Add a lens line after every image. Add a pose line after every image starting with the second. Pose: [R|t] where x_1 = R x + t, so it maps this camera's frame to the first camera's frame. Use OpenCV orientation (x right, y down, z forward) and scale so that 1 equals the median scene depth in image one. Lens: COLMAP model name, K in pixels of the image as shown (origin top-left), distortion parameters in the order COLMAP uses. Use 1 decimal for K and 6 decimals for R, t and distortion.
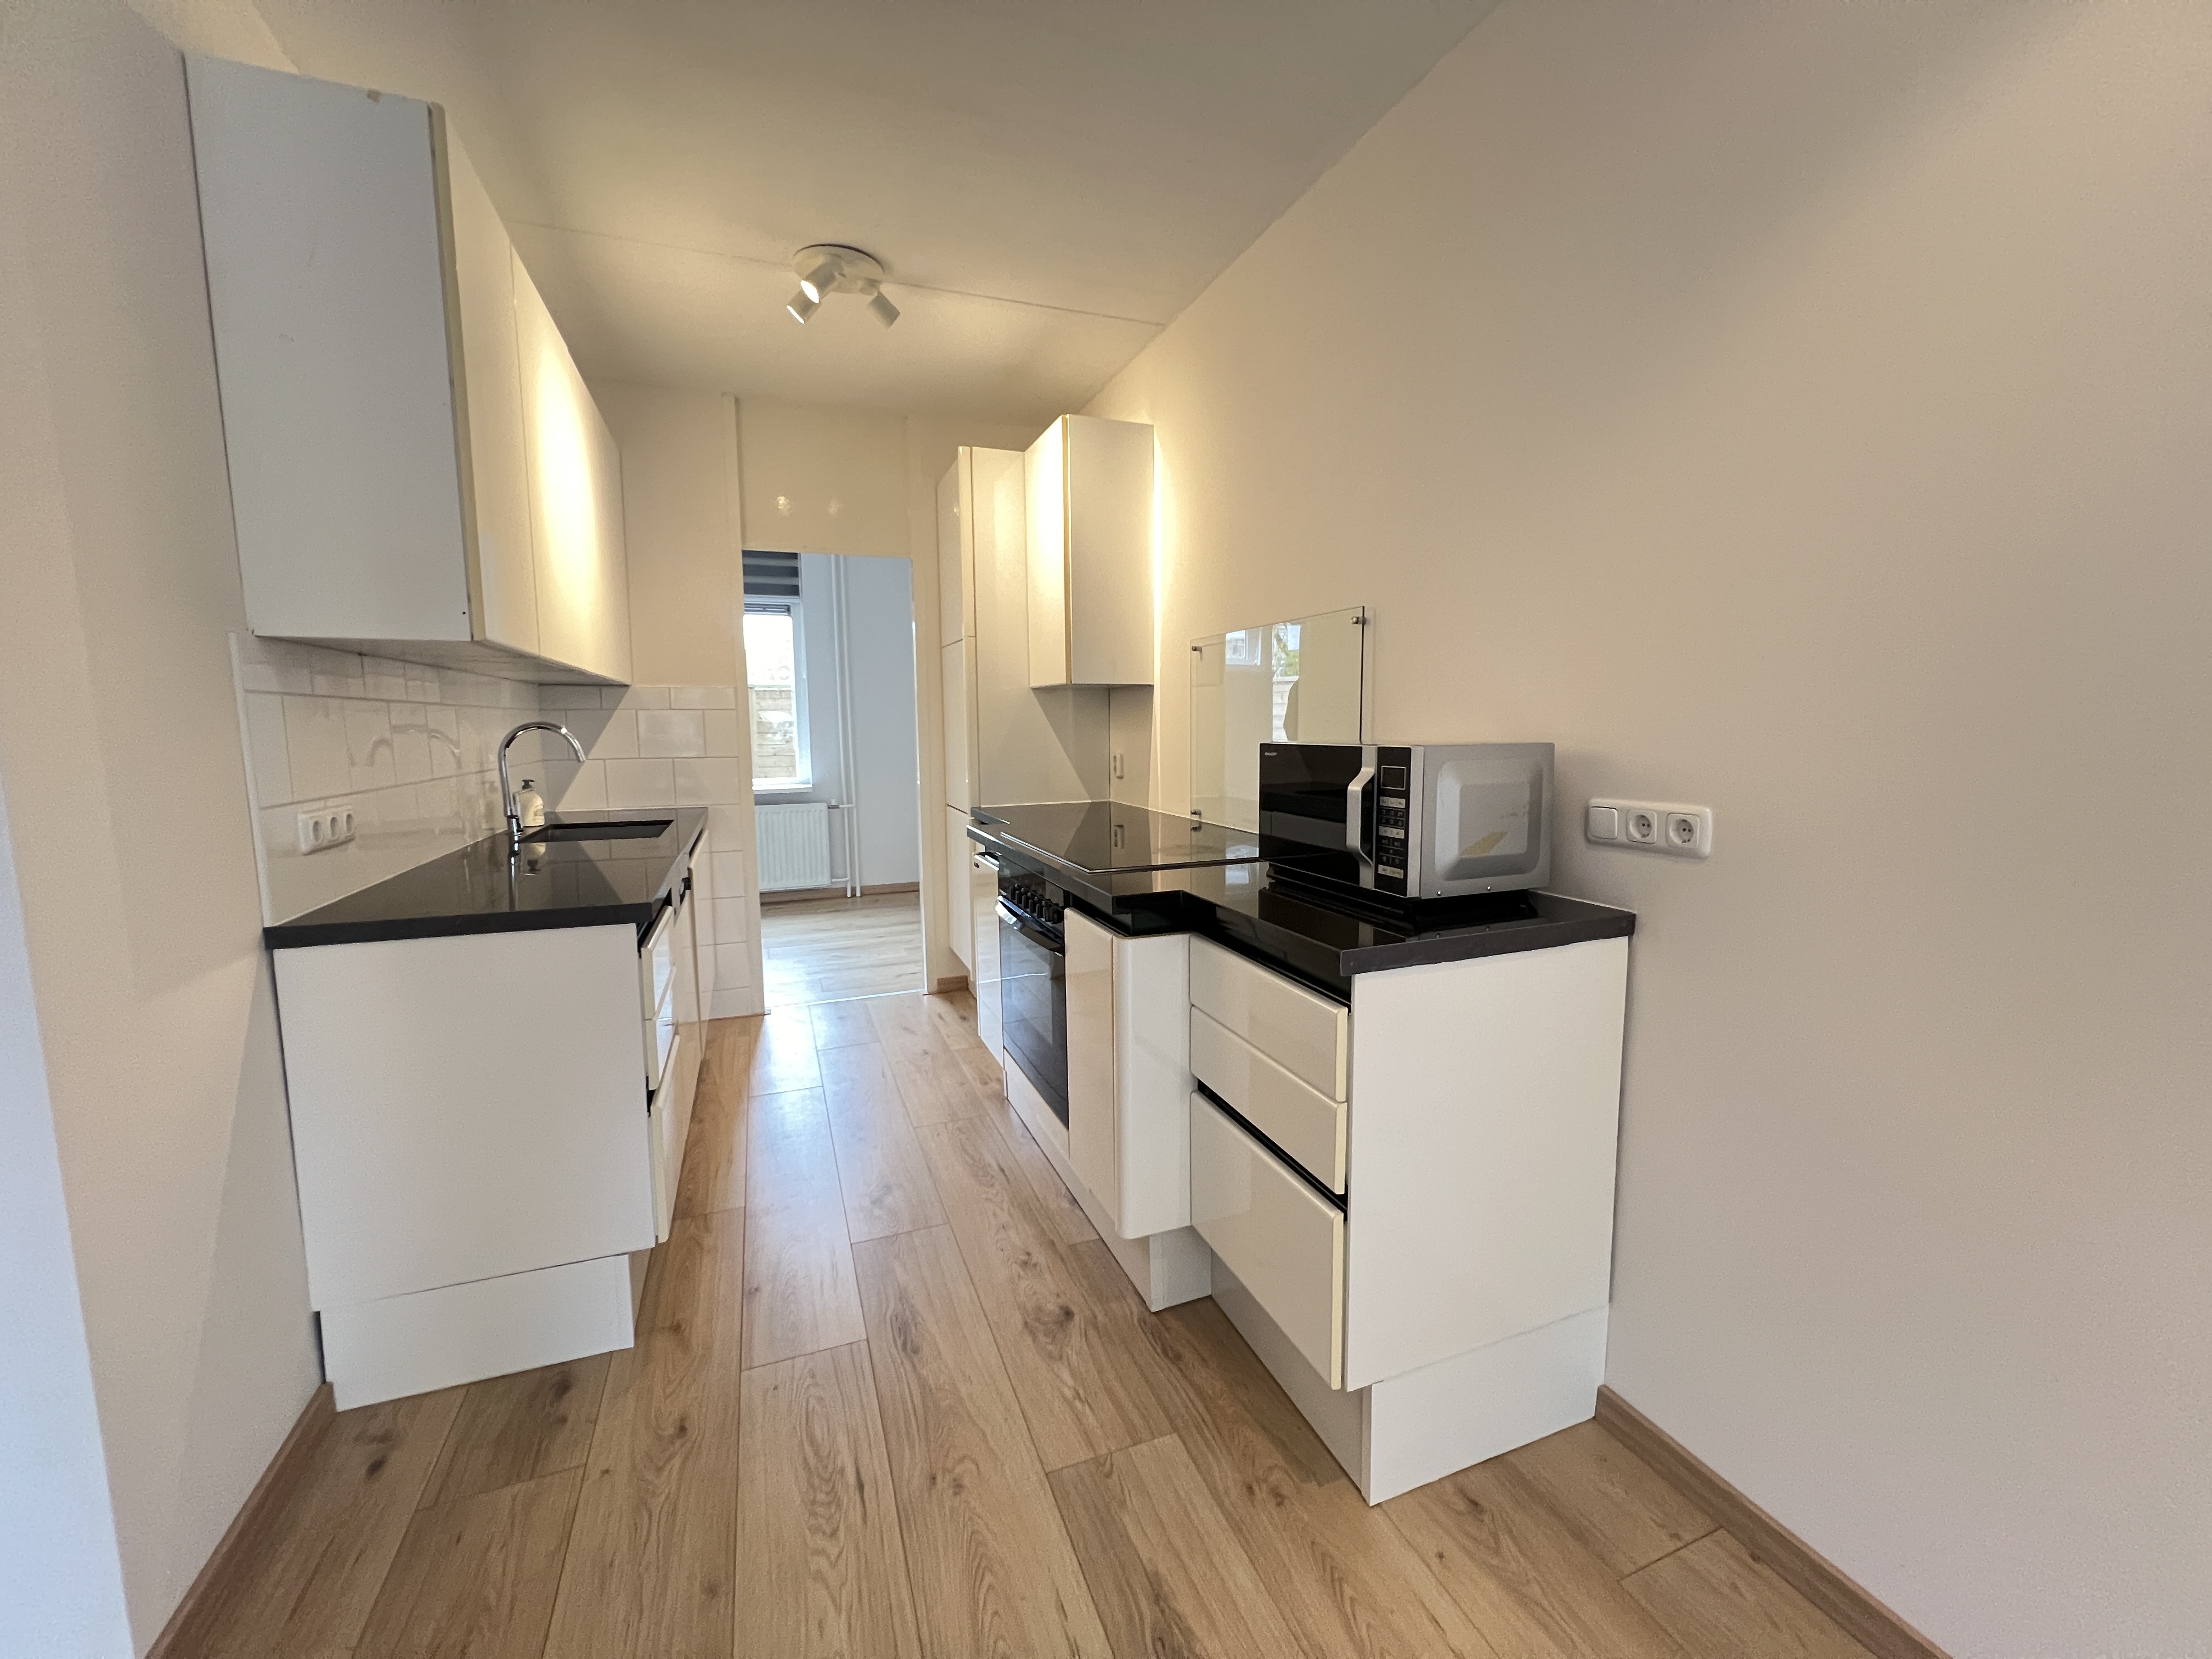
lens RADIAL K [[879.6, 0, 1096.8], [0, 879.6, 825.1], [0, 0, 1]] dist [-0.006776, 0.001114]
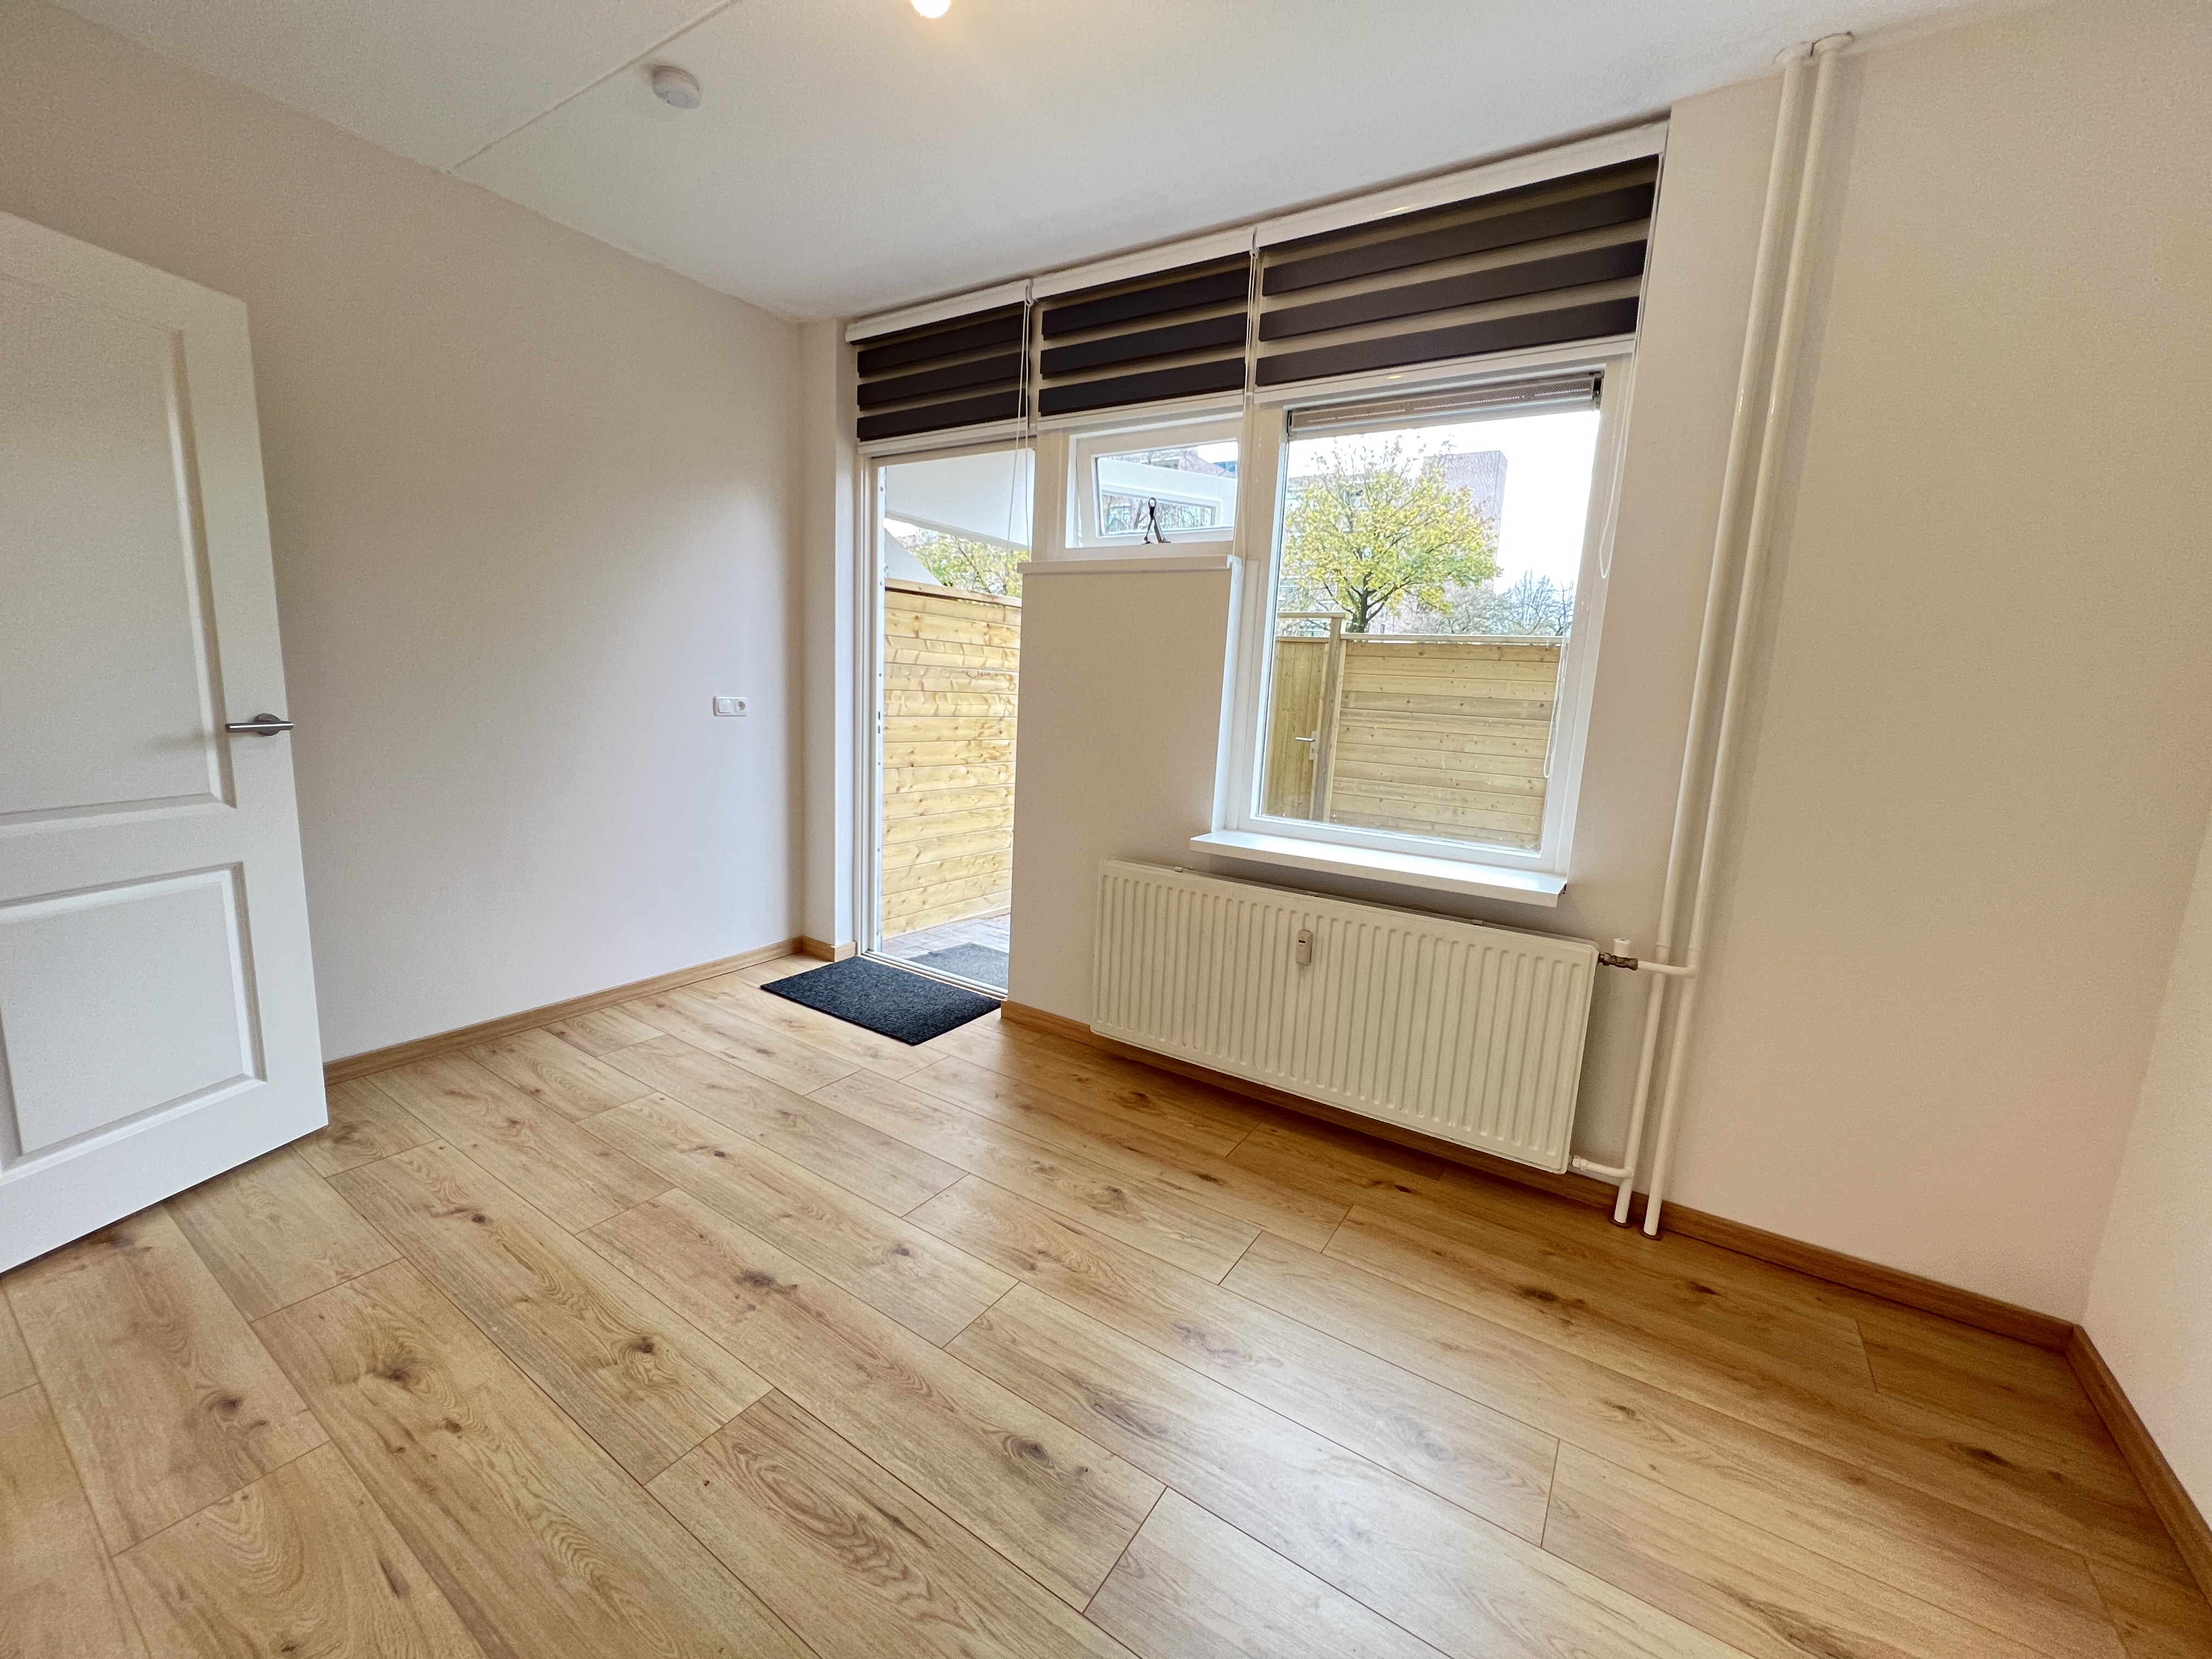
lens RADIAL K [[879.6, 0, 1112.3], [0, 879.6, 826.6], [0, 0, 1]] dist [-0.006776, 0.001114]
pose [[0.591670, 0.169261, -0.788212, -0.510771], [-0.149634, 0.983779, 0.098934, -0.247432], [0.792172, 0.059407, 0.607400, 2.067579]]
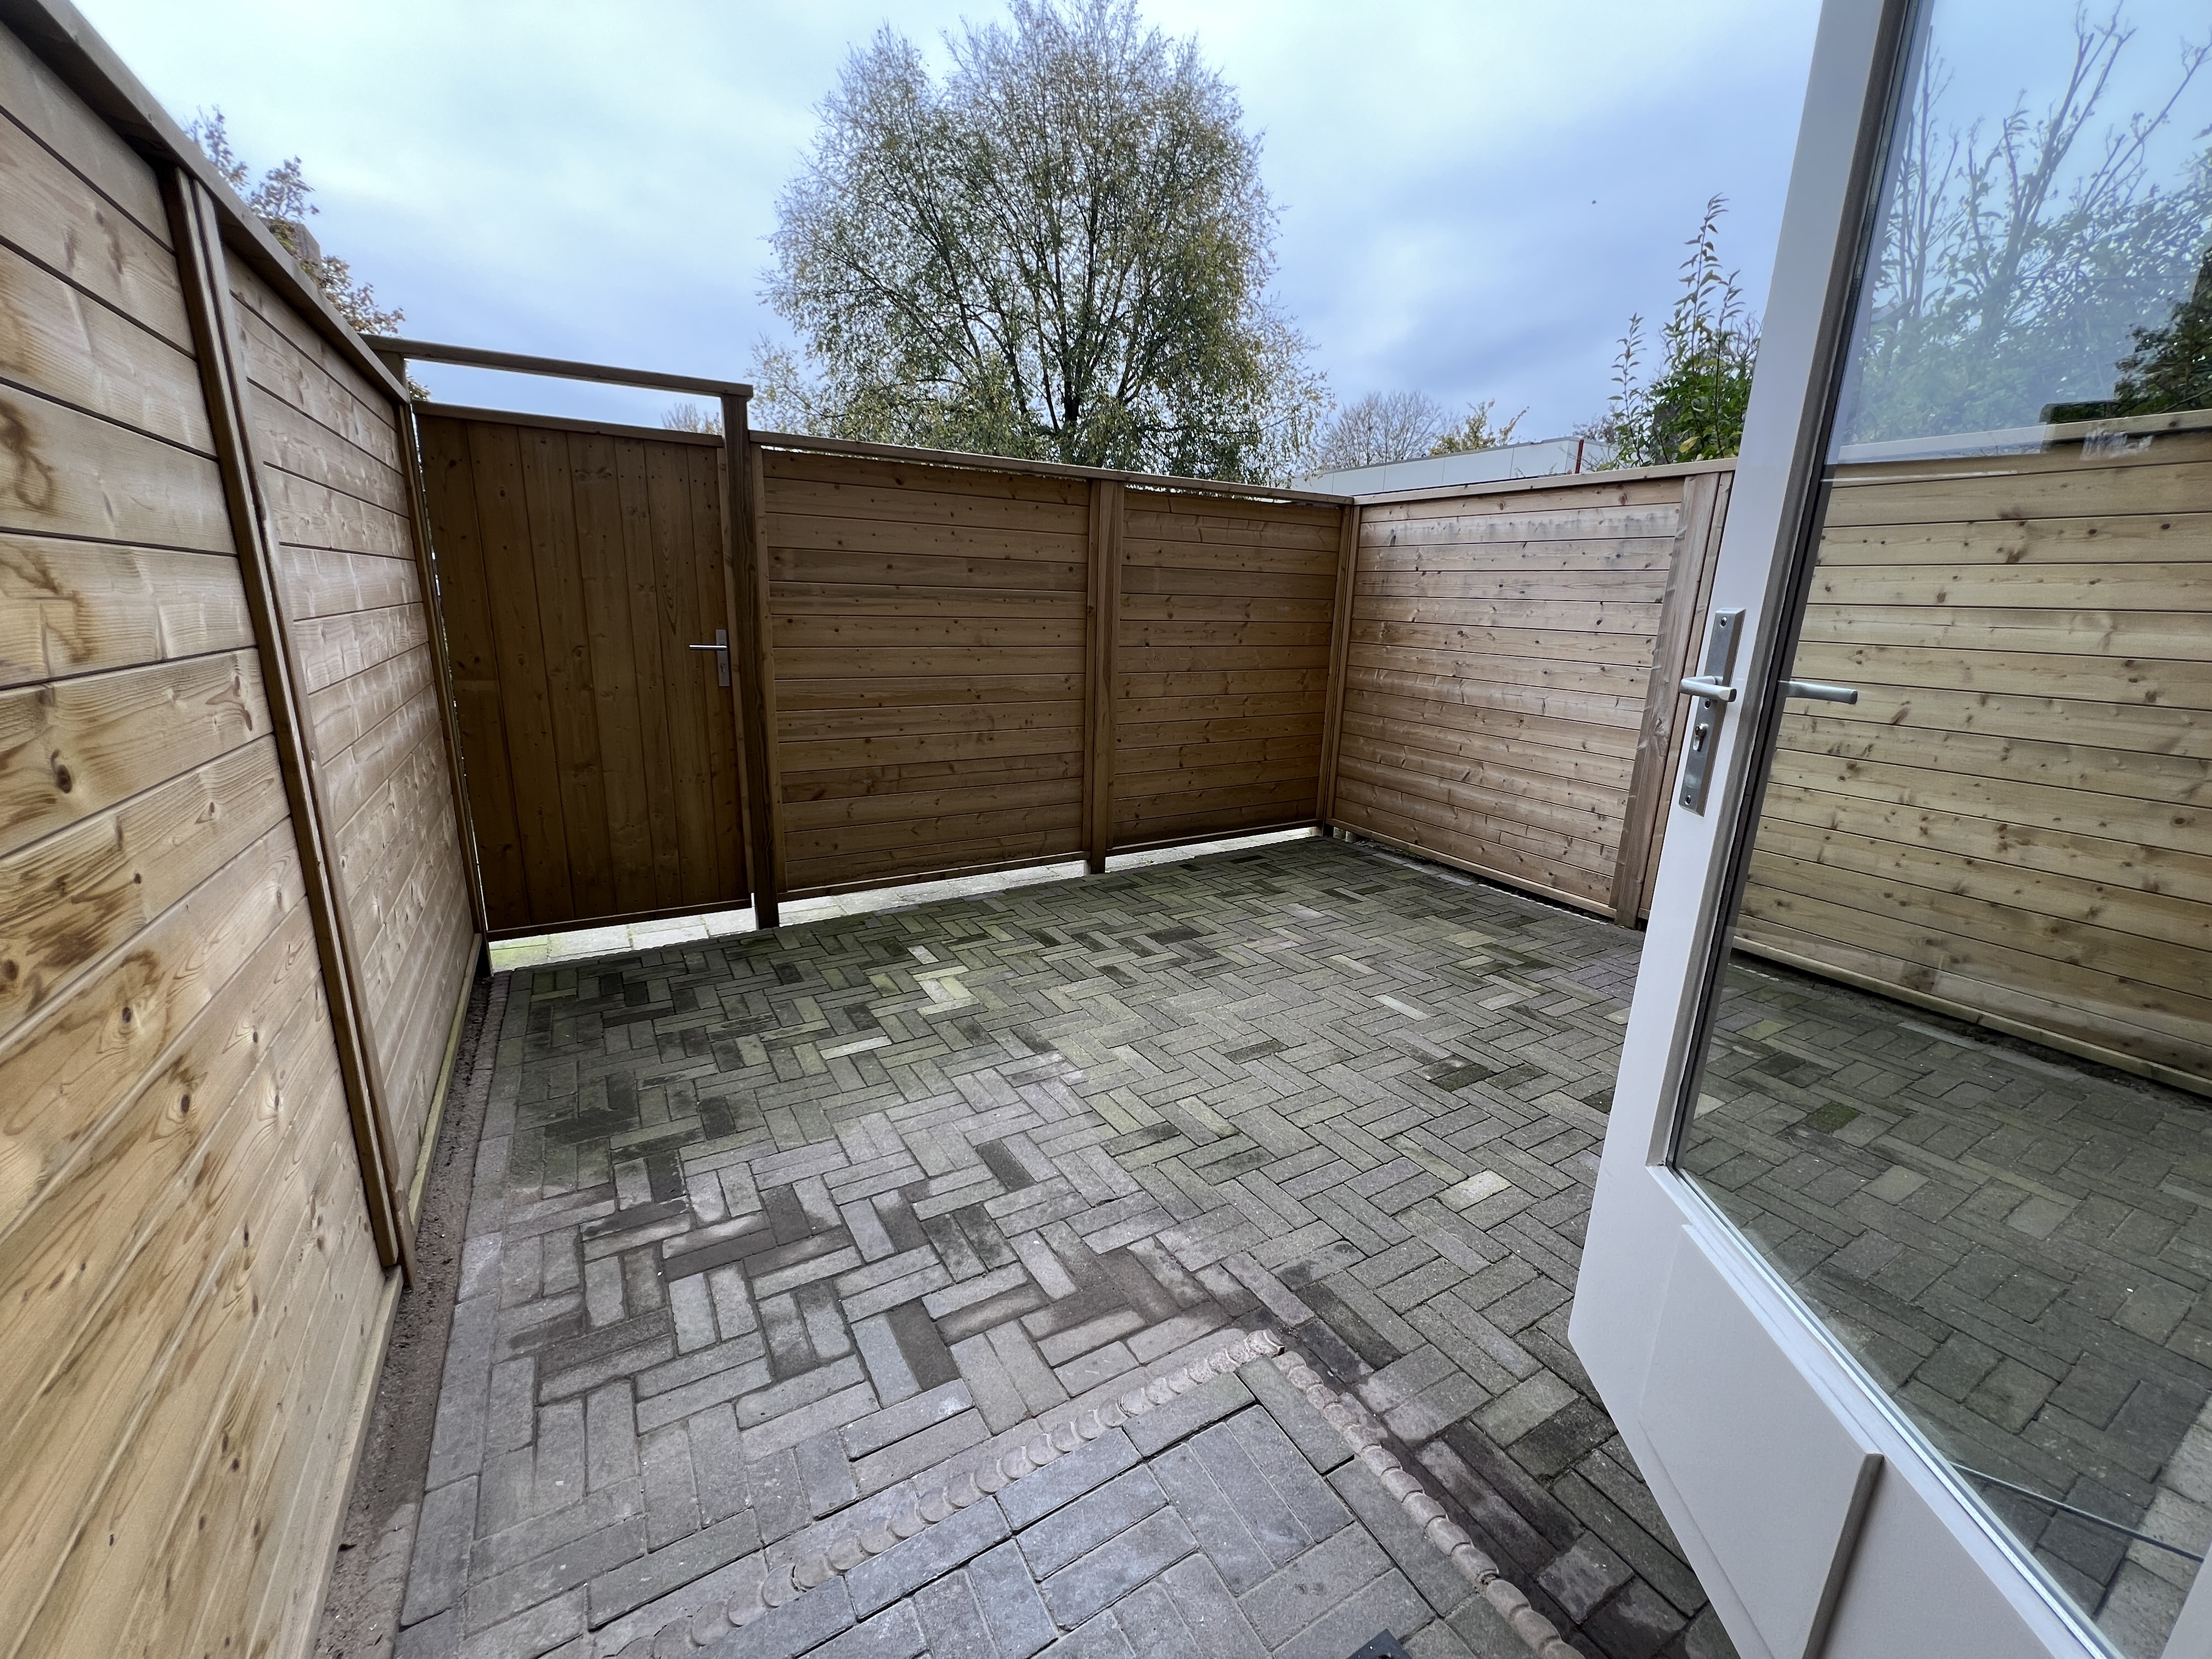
lens RADIAL K [[884.5, 0, 1112.2], [0, 884.5, 822.4], [0, 0, 1]] dist [-0.004456, -0.000118]
pose [[0.985304, -0.006572, 0.170683, -2.402116], [-0.016606, 0.990840, 0.134013, -0.261306], [-0.170001, -0.134878, 0.976170, 2.883627]]
